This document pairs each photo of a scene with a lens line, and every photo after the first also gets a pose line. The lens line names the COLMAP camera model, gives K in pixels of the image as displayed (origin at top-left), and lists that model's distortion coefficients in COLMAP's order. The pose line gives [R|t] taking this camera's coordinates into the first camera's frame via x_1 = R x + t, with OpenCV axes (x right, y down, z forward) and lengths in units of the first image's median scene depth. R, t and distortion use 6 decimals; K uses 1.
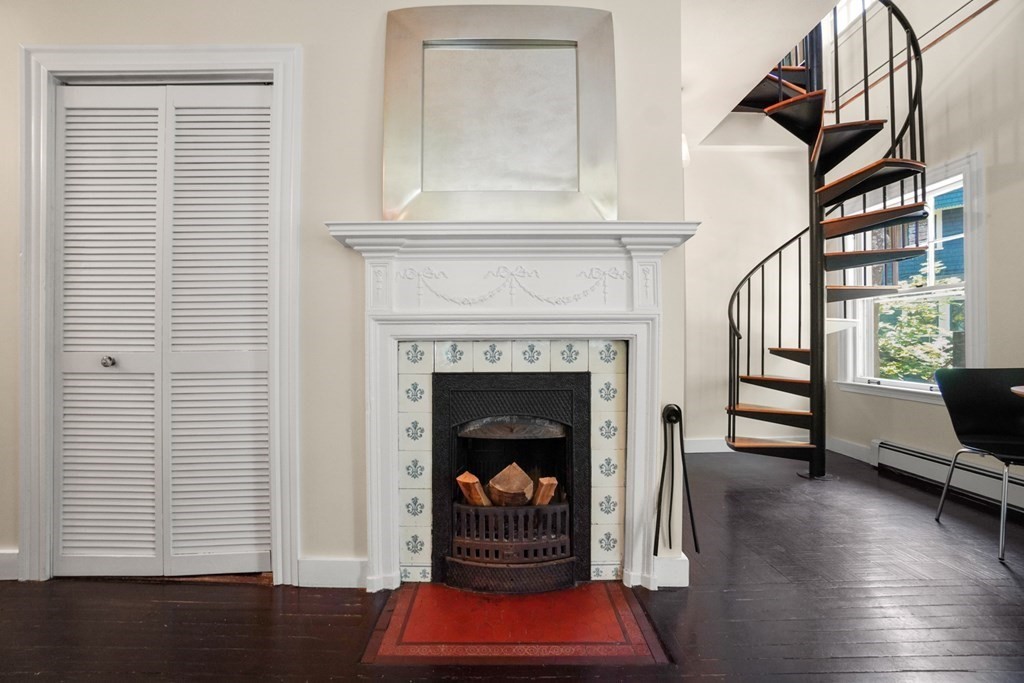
lens RADIAL K [[443.1, 0, 510.9], [0, 443.1, 338.0], [0, 0, 1]] dist [-0.051513, 0.017084]
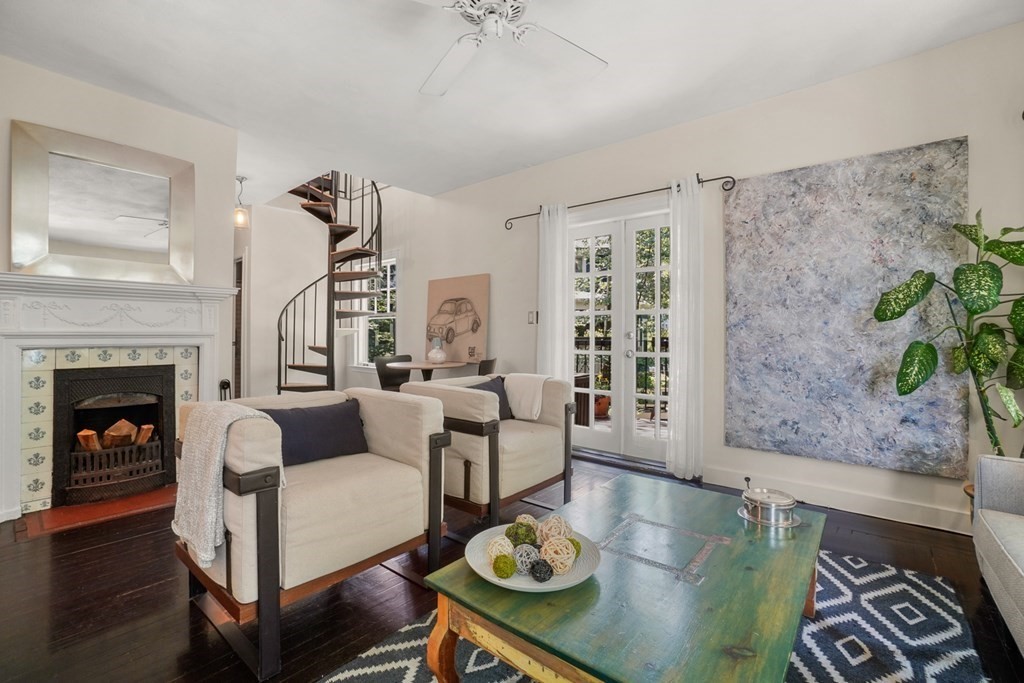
lens RADIAL K [[452.5, 0, 507.0], [0, 452.5, 332.0], [0, 0, 1]] dist [-0.059288, 0.018797]
pose [[0.659495, 0.006954, 0.751677, -0.182749], [-0.009226, 0.999957, -0.001157, -0.043076], [-0.751652, -0.006172, 0.659531, -0.791953]]
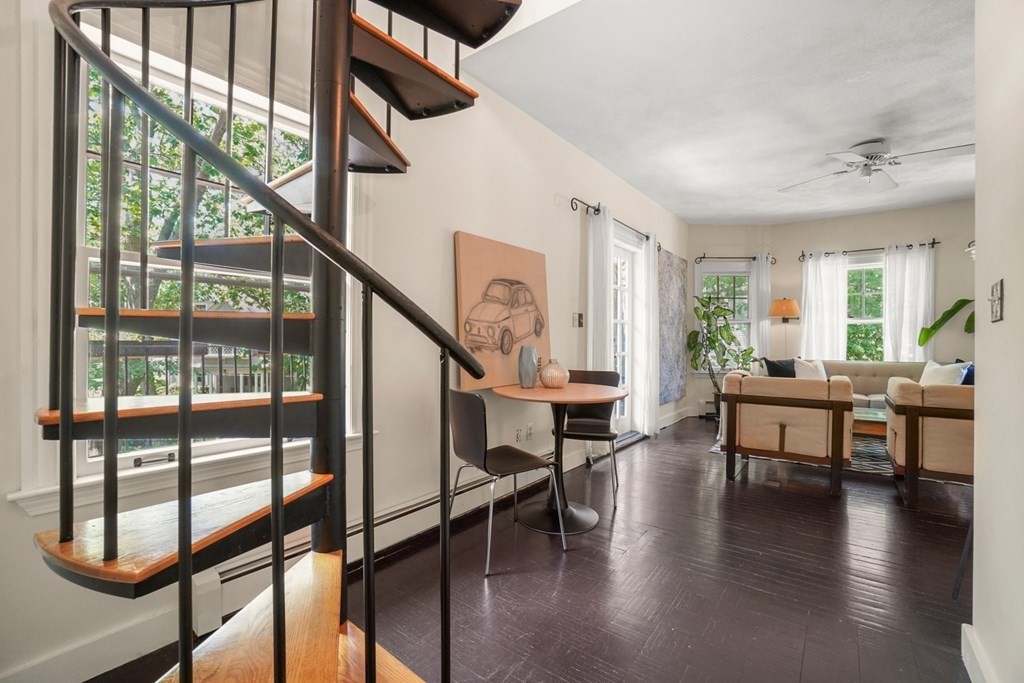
lens RADIAL K [[443.1, 0, 510.9], [0, 443.1, 338.0], [0, 0, 1]] dist [-0.051513, 0.017084]
pose [[-0.771438, 0.006250, 0.636274, 0.368651], [-0.003742, 0.999890, -0.014360, -0.020824], [-0.636294, -0.013459, -0.771330, 1.420655]]
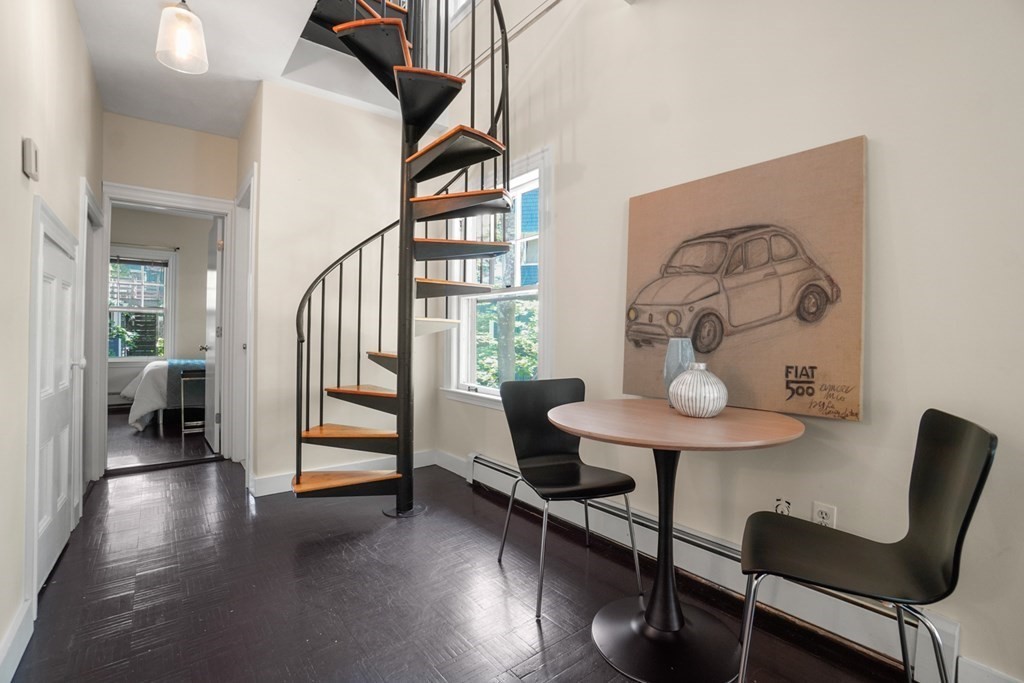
lens RADIAL K [[452.5, 0, 507.0], [0, 452.5, 332.0], [0, 0, 1]] dist [-0.059288, 0.018797]
pose [[0.794584, 0.013159, 0.607012, 0.408115], [-0.014862, 0.999887, -0.002222, -0.022337], [-0.606972, -0.007256, 0.794690, 0.252937]]
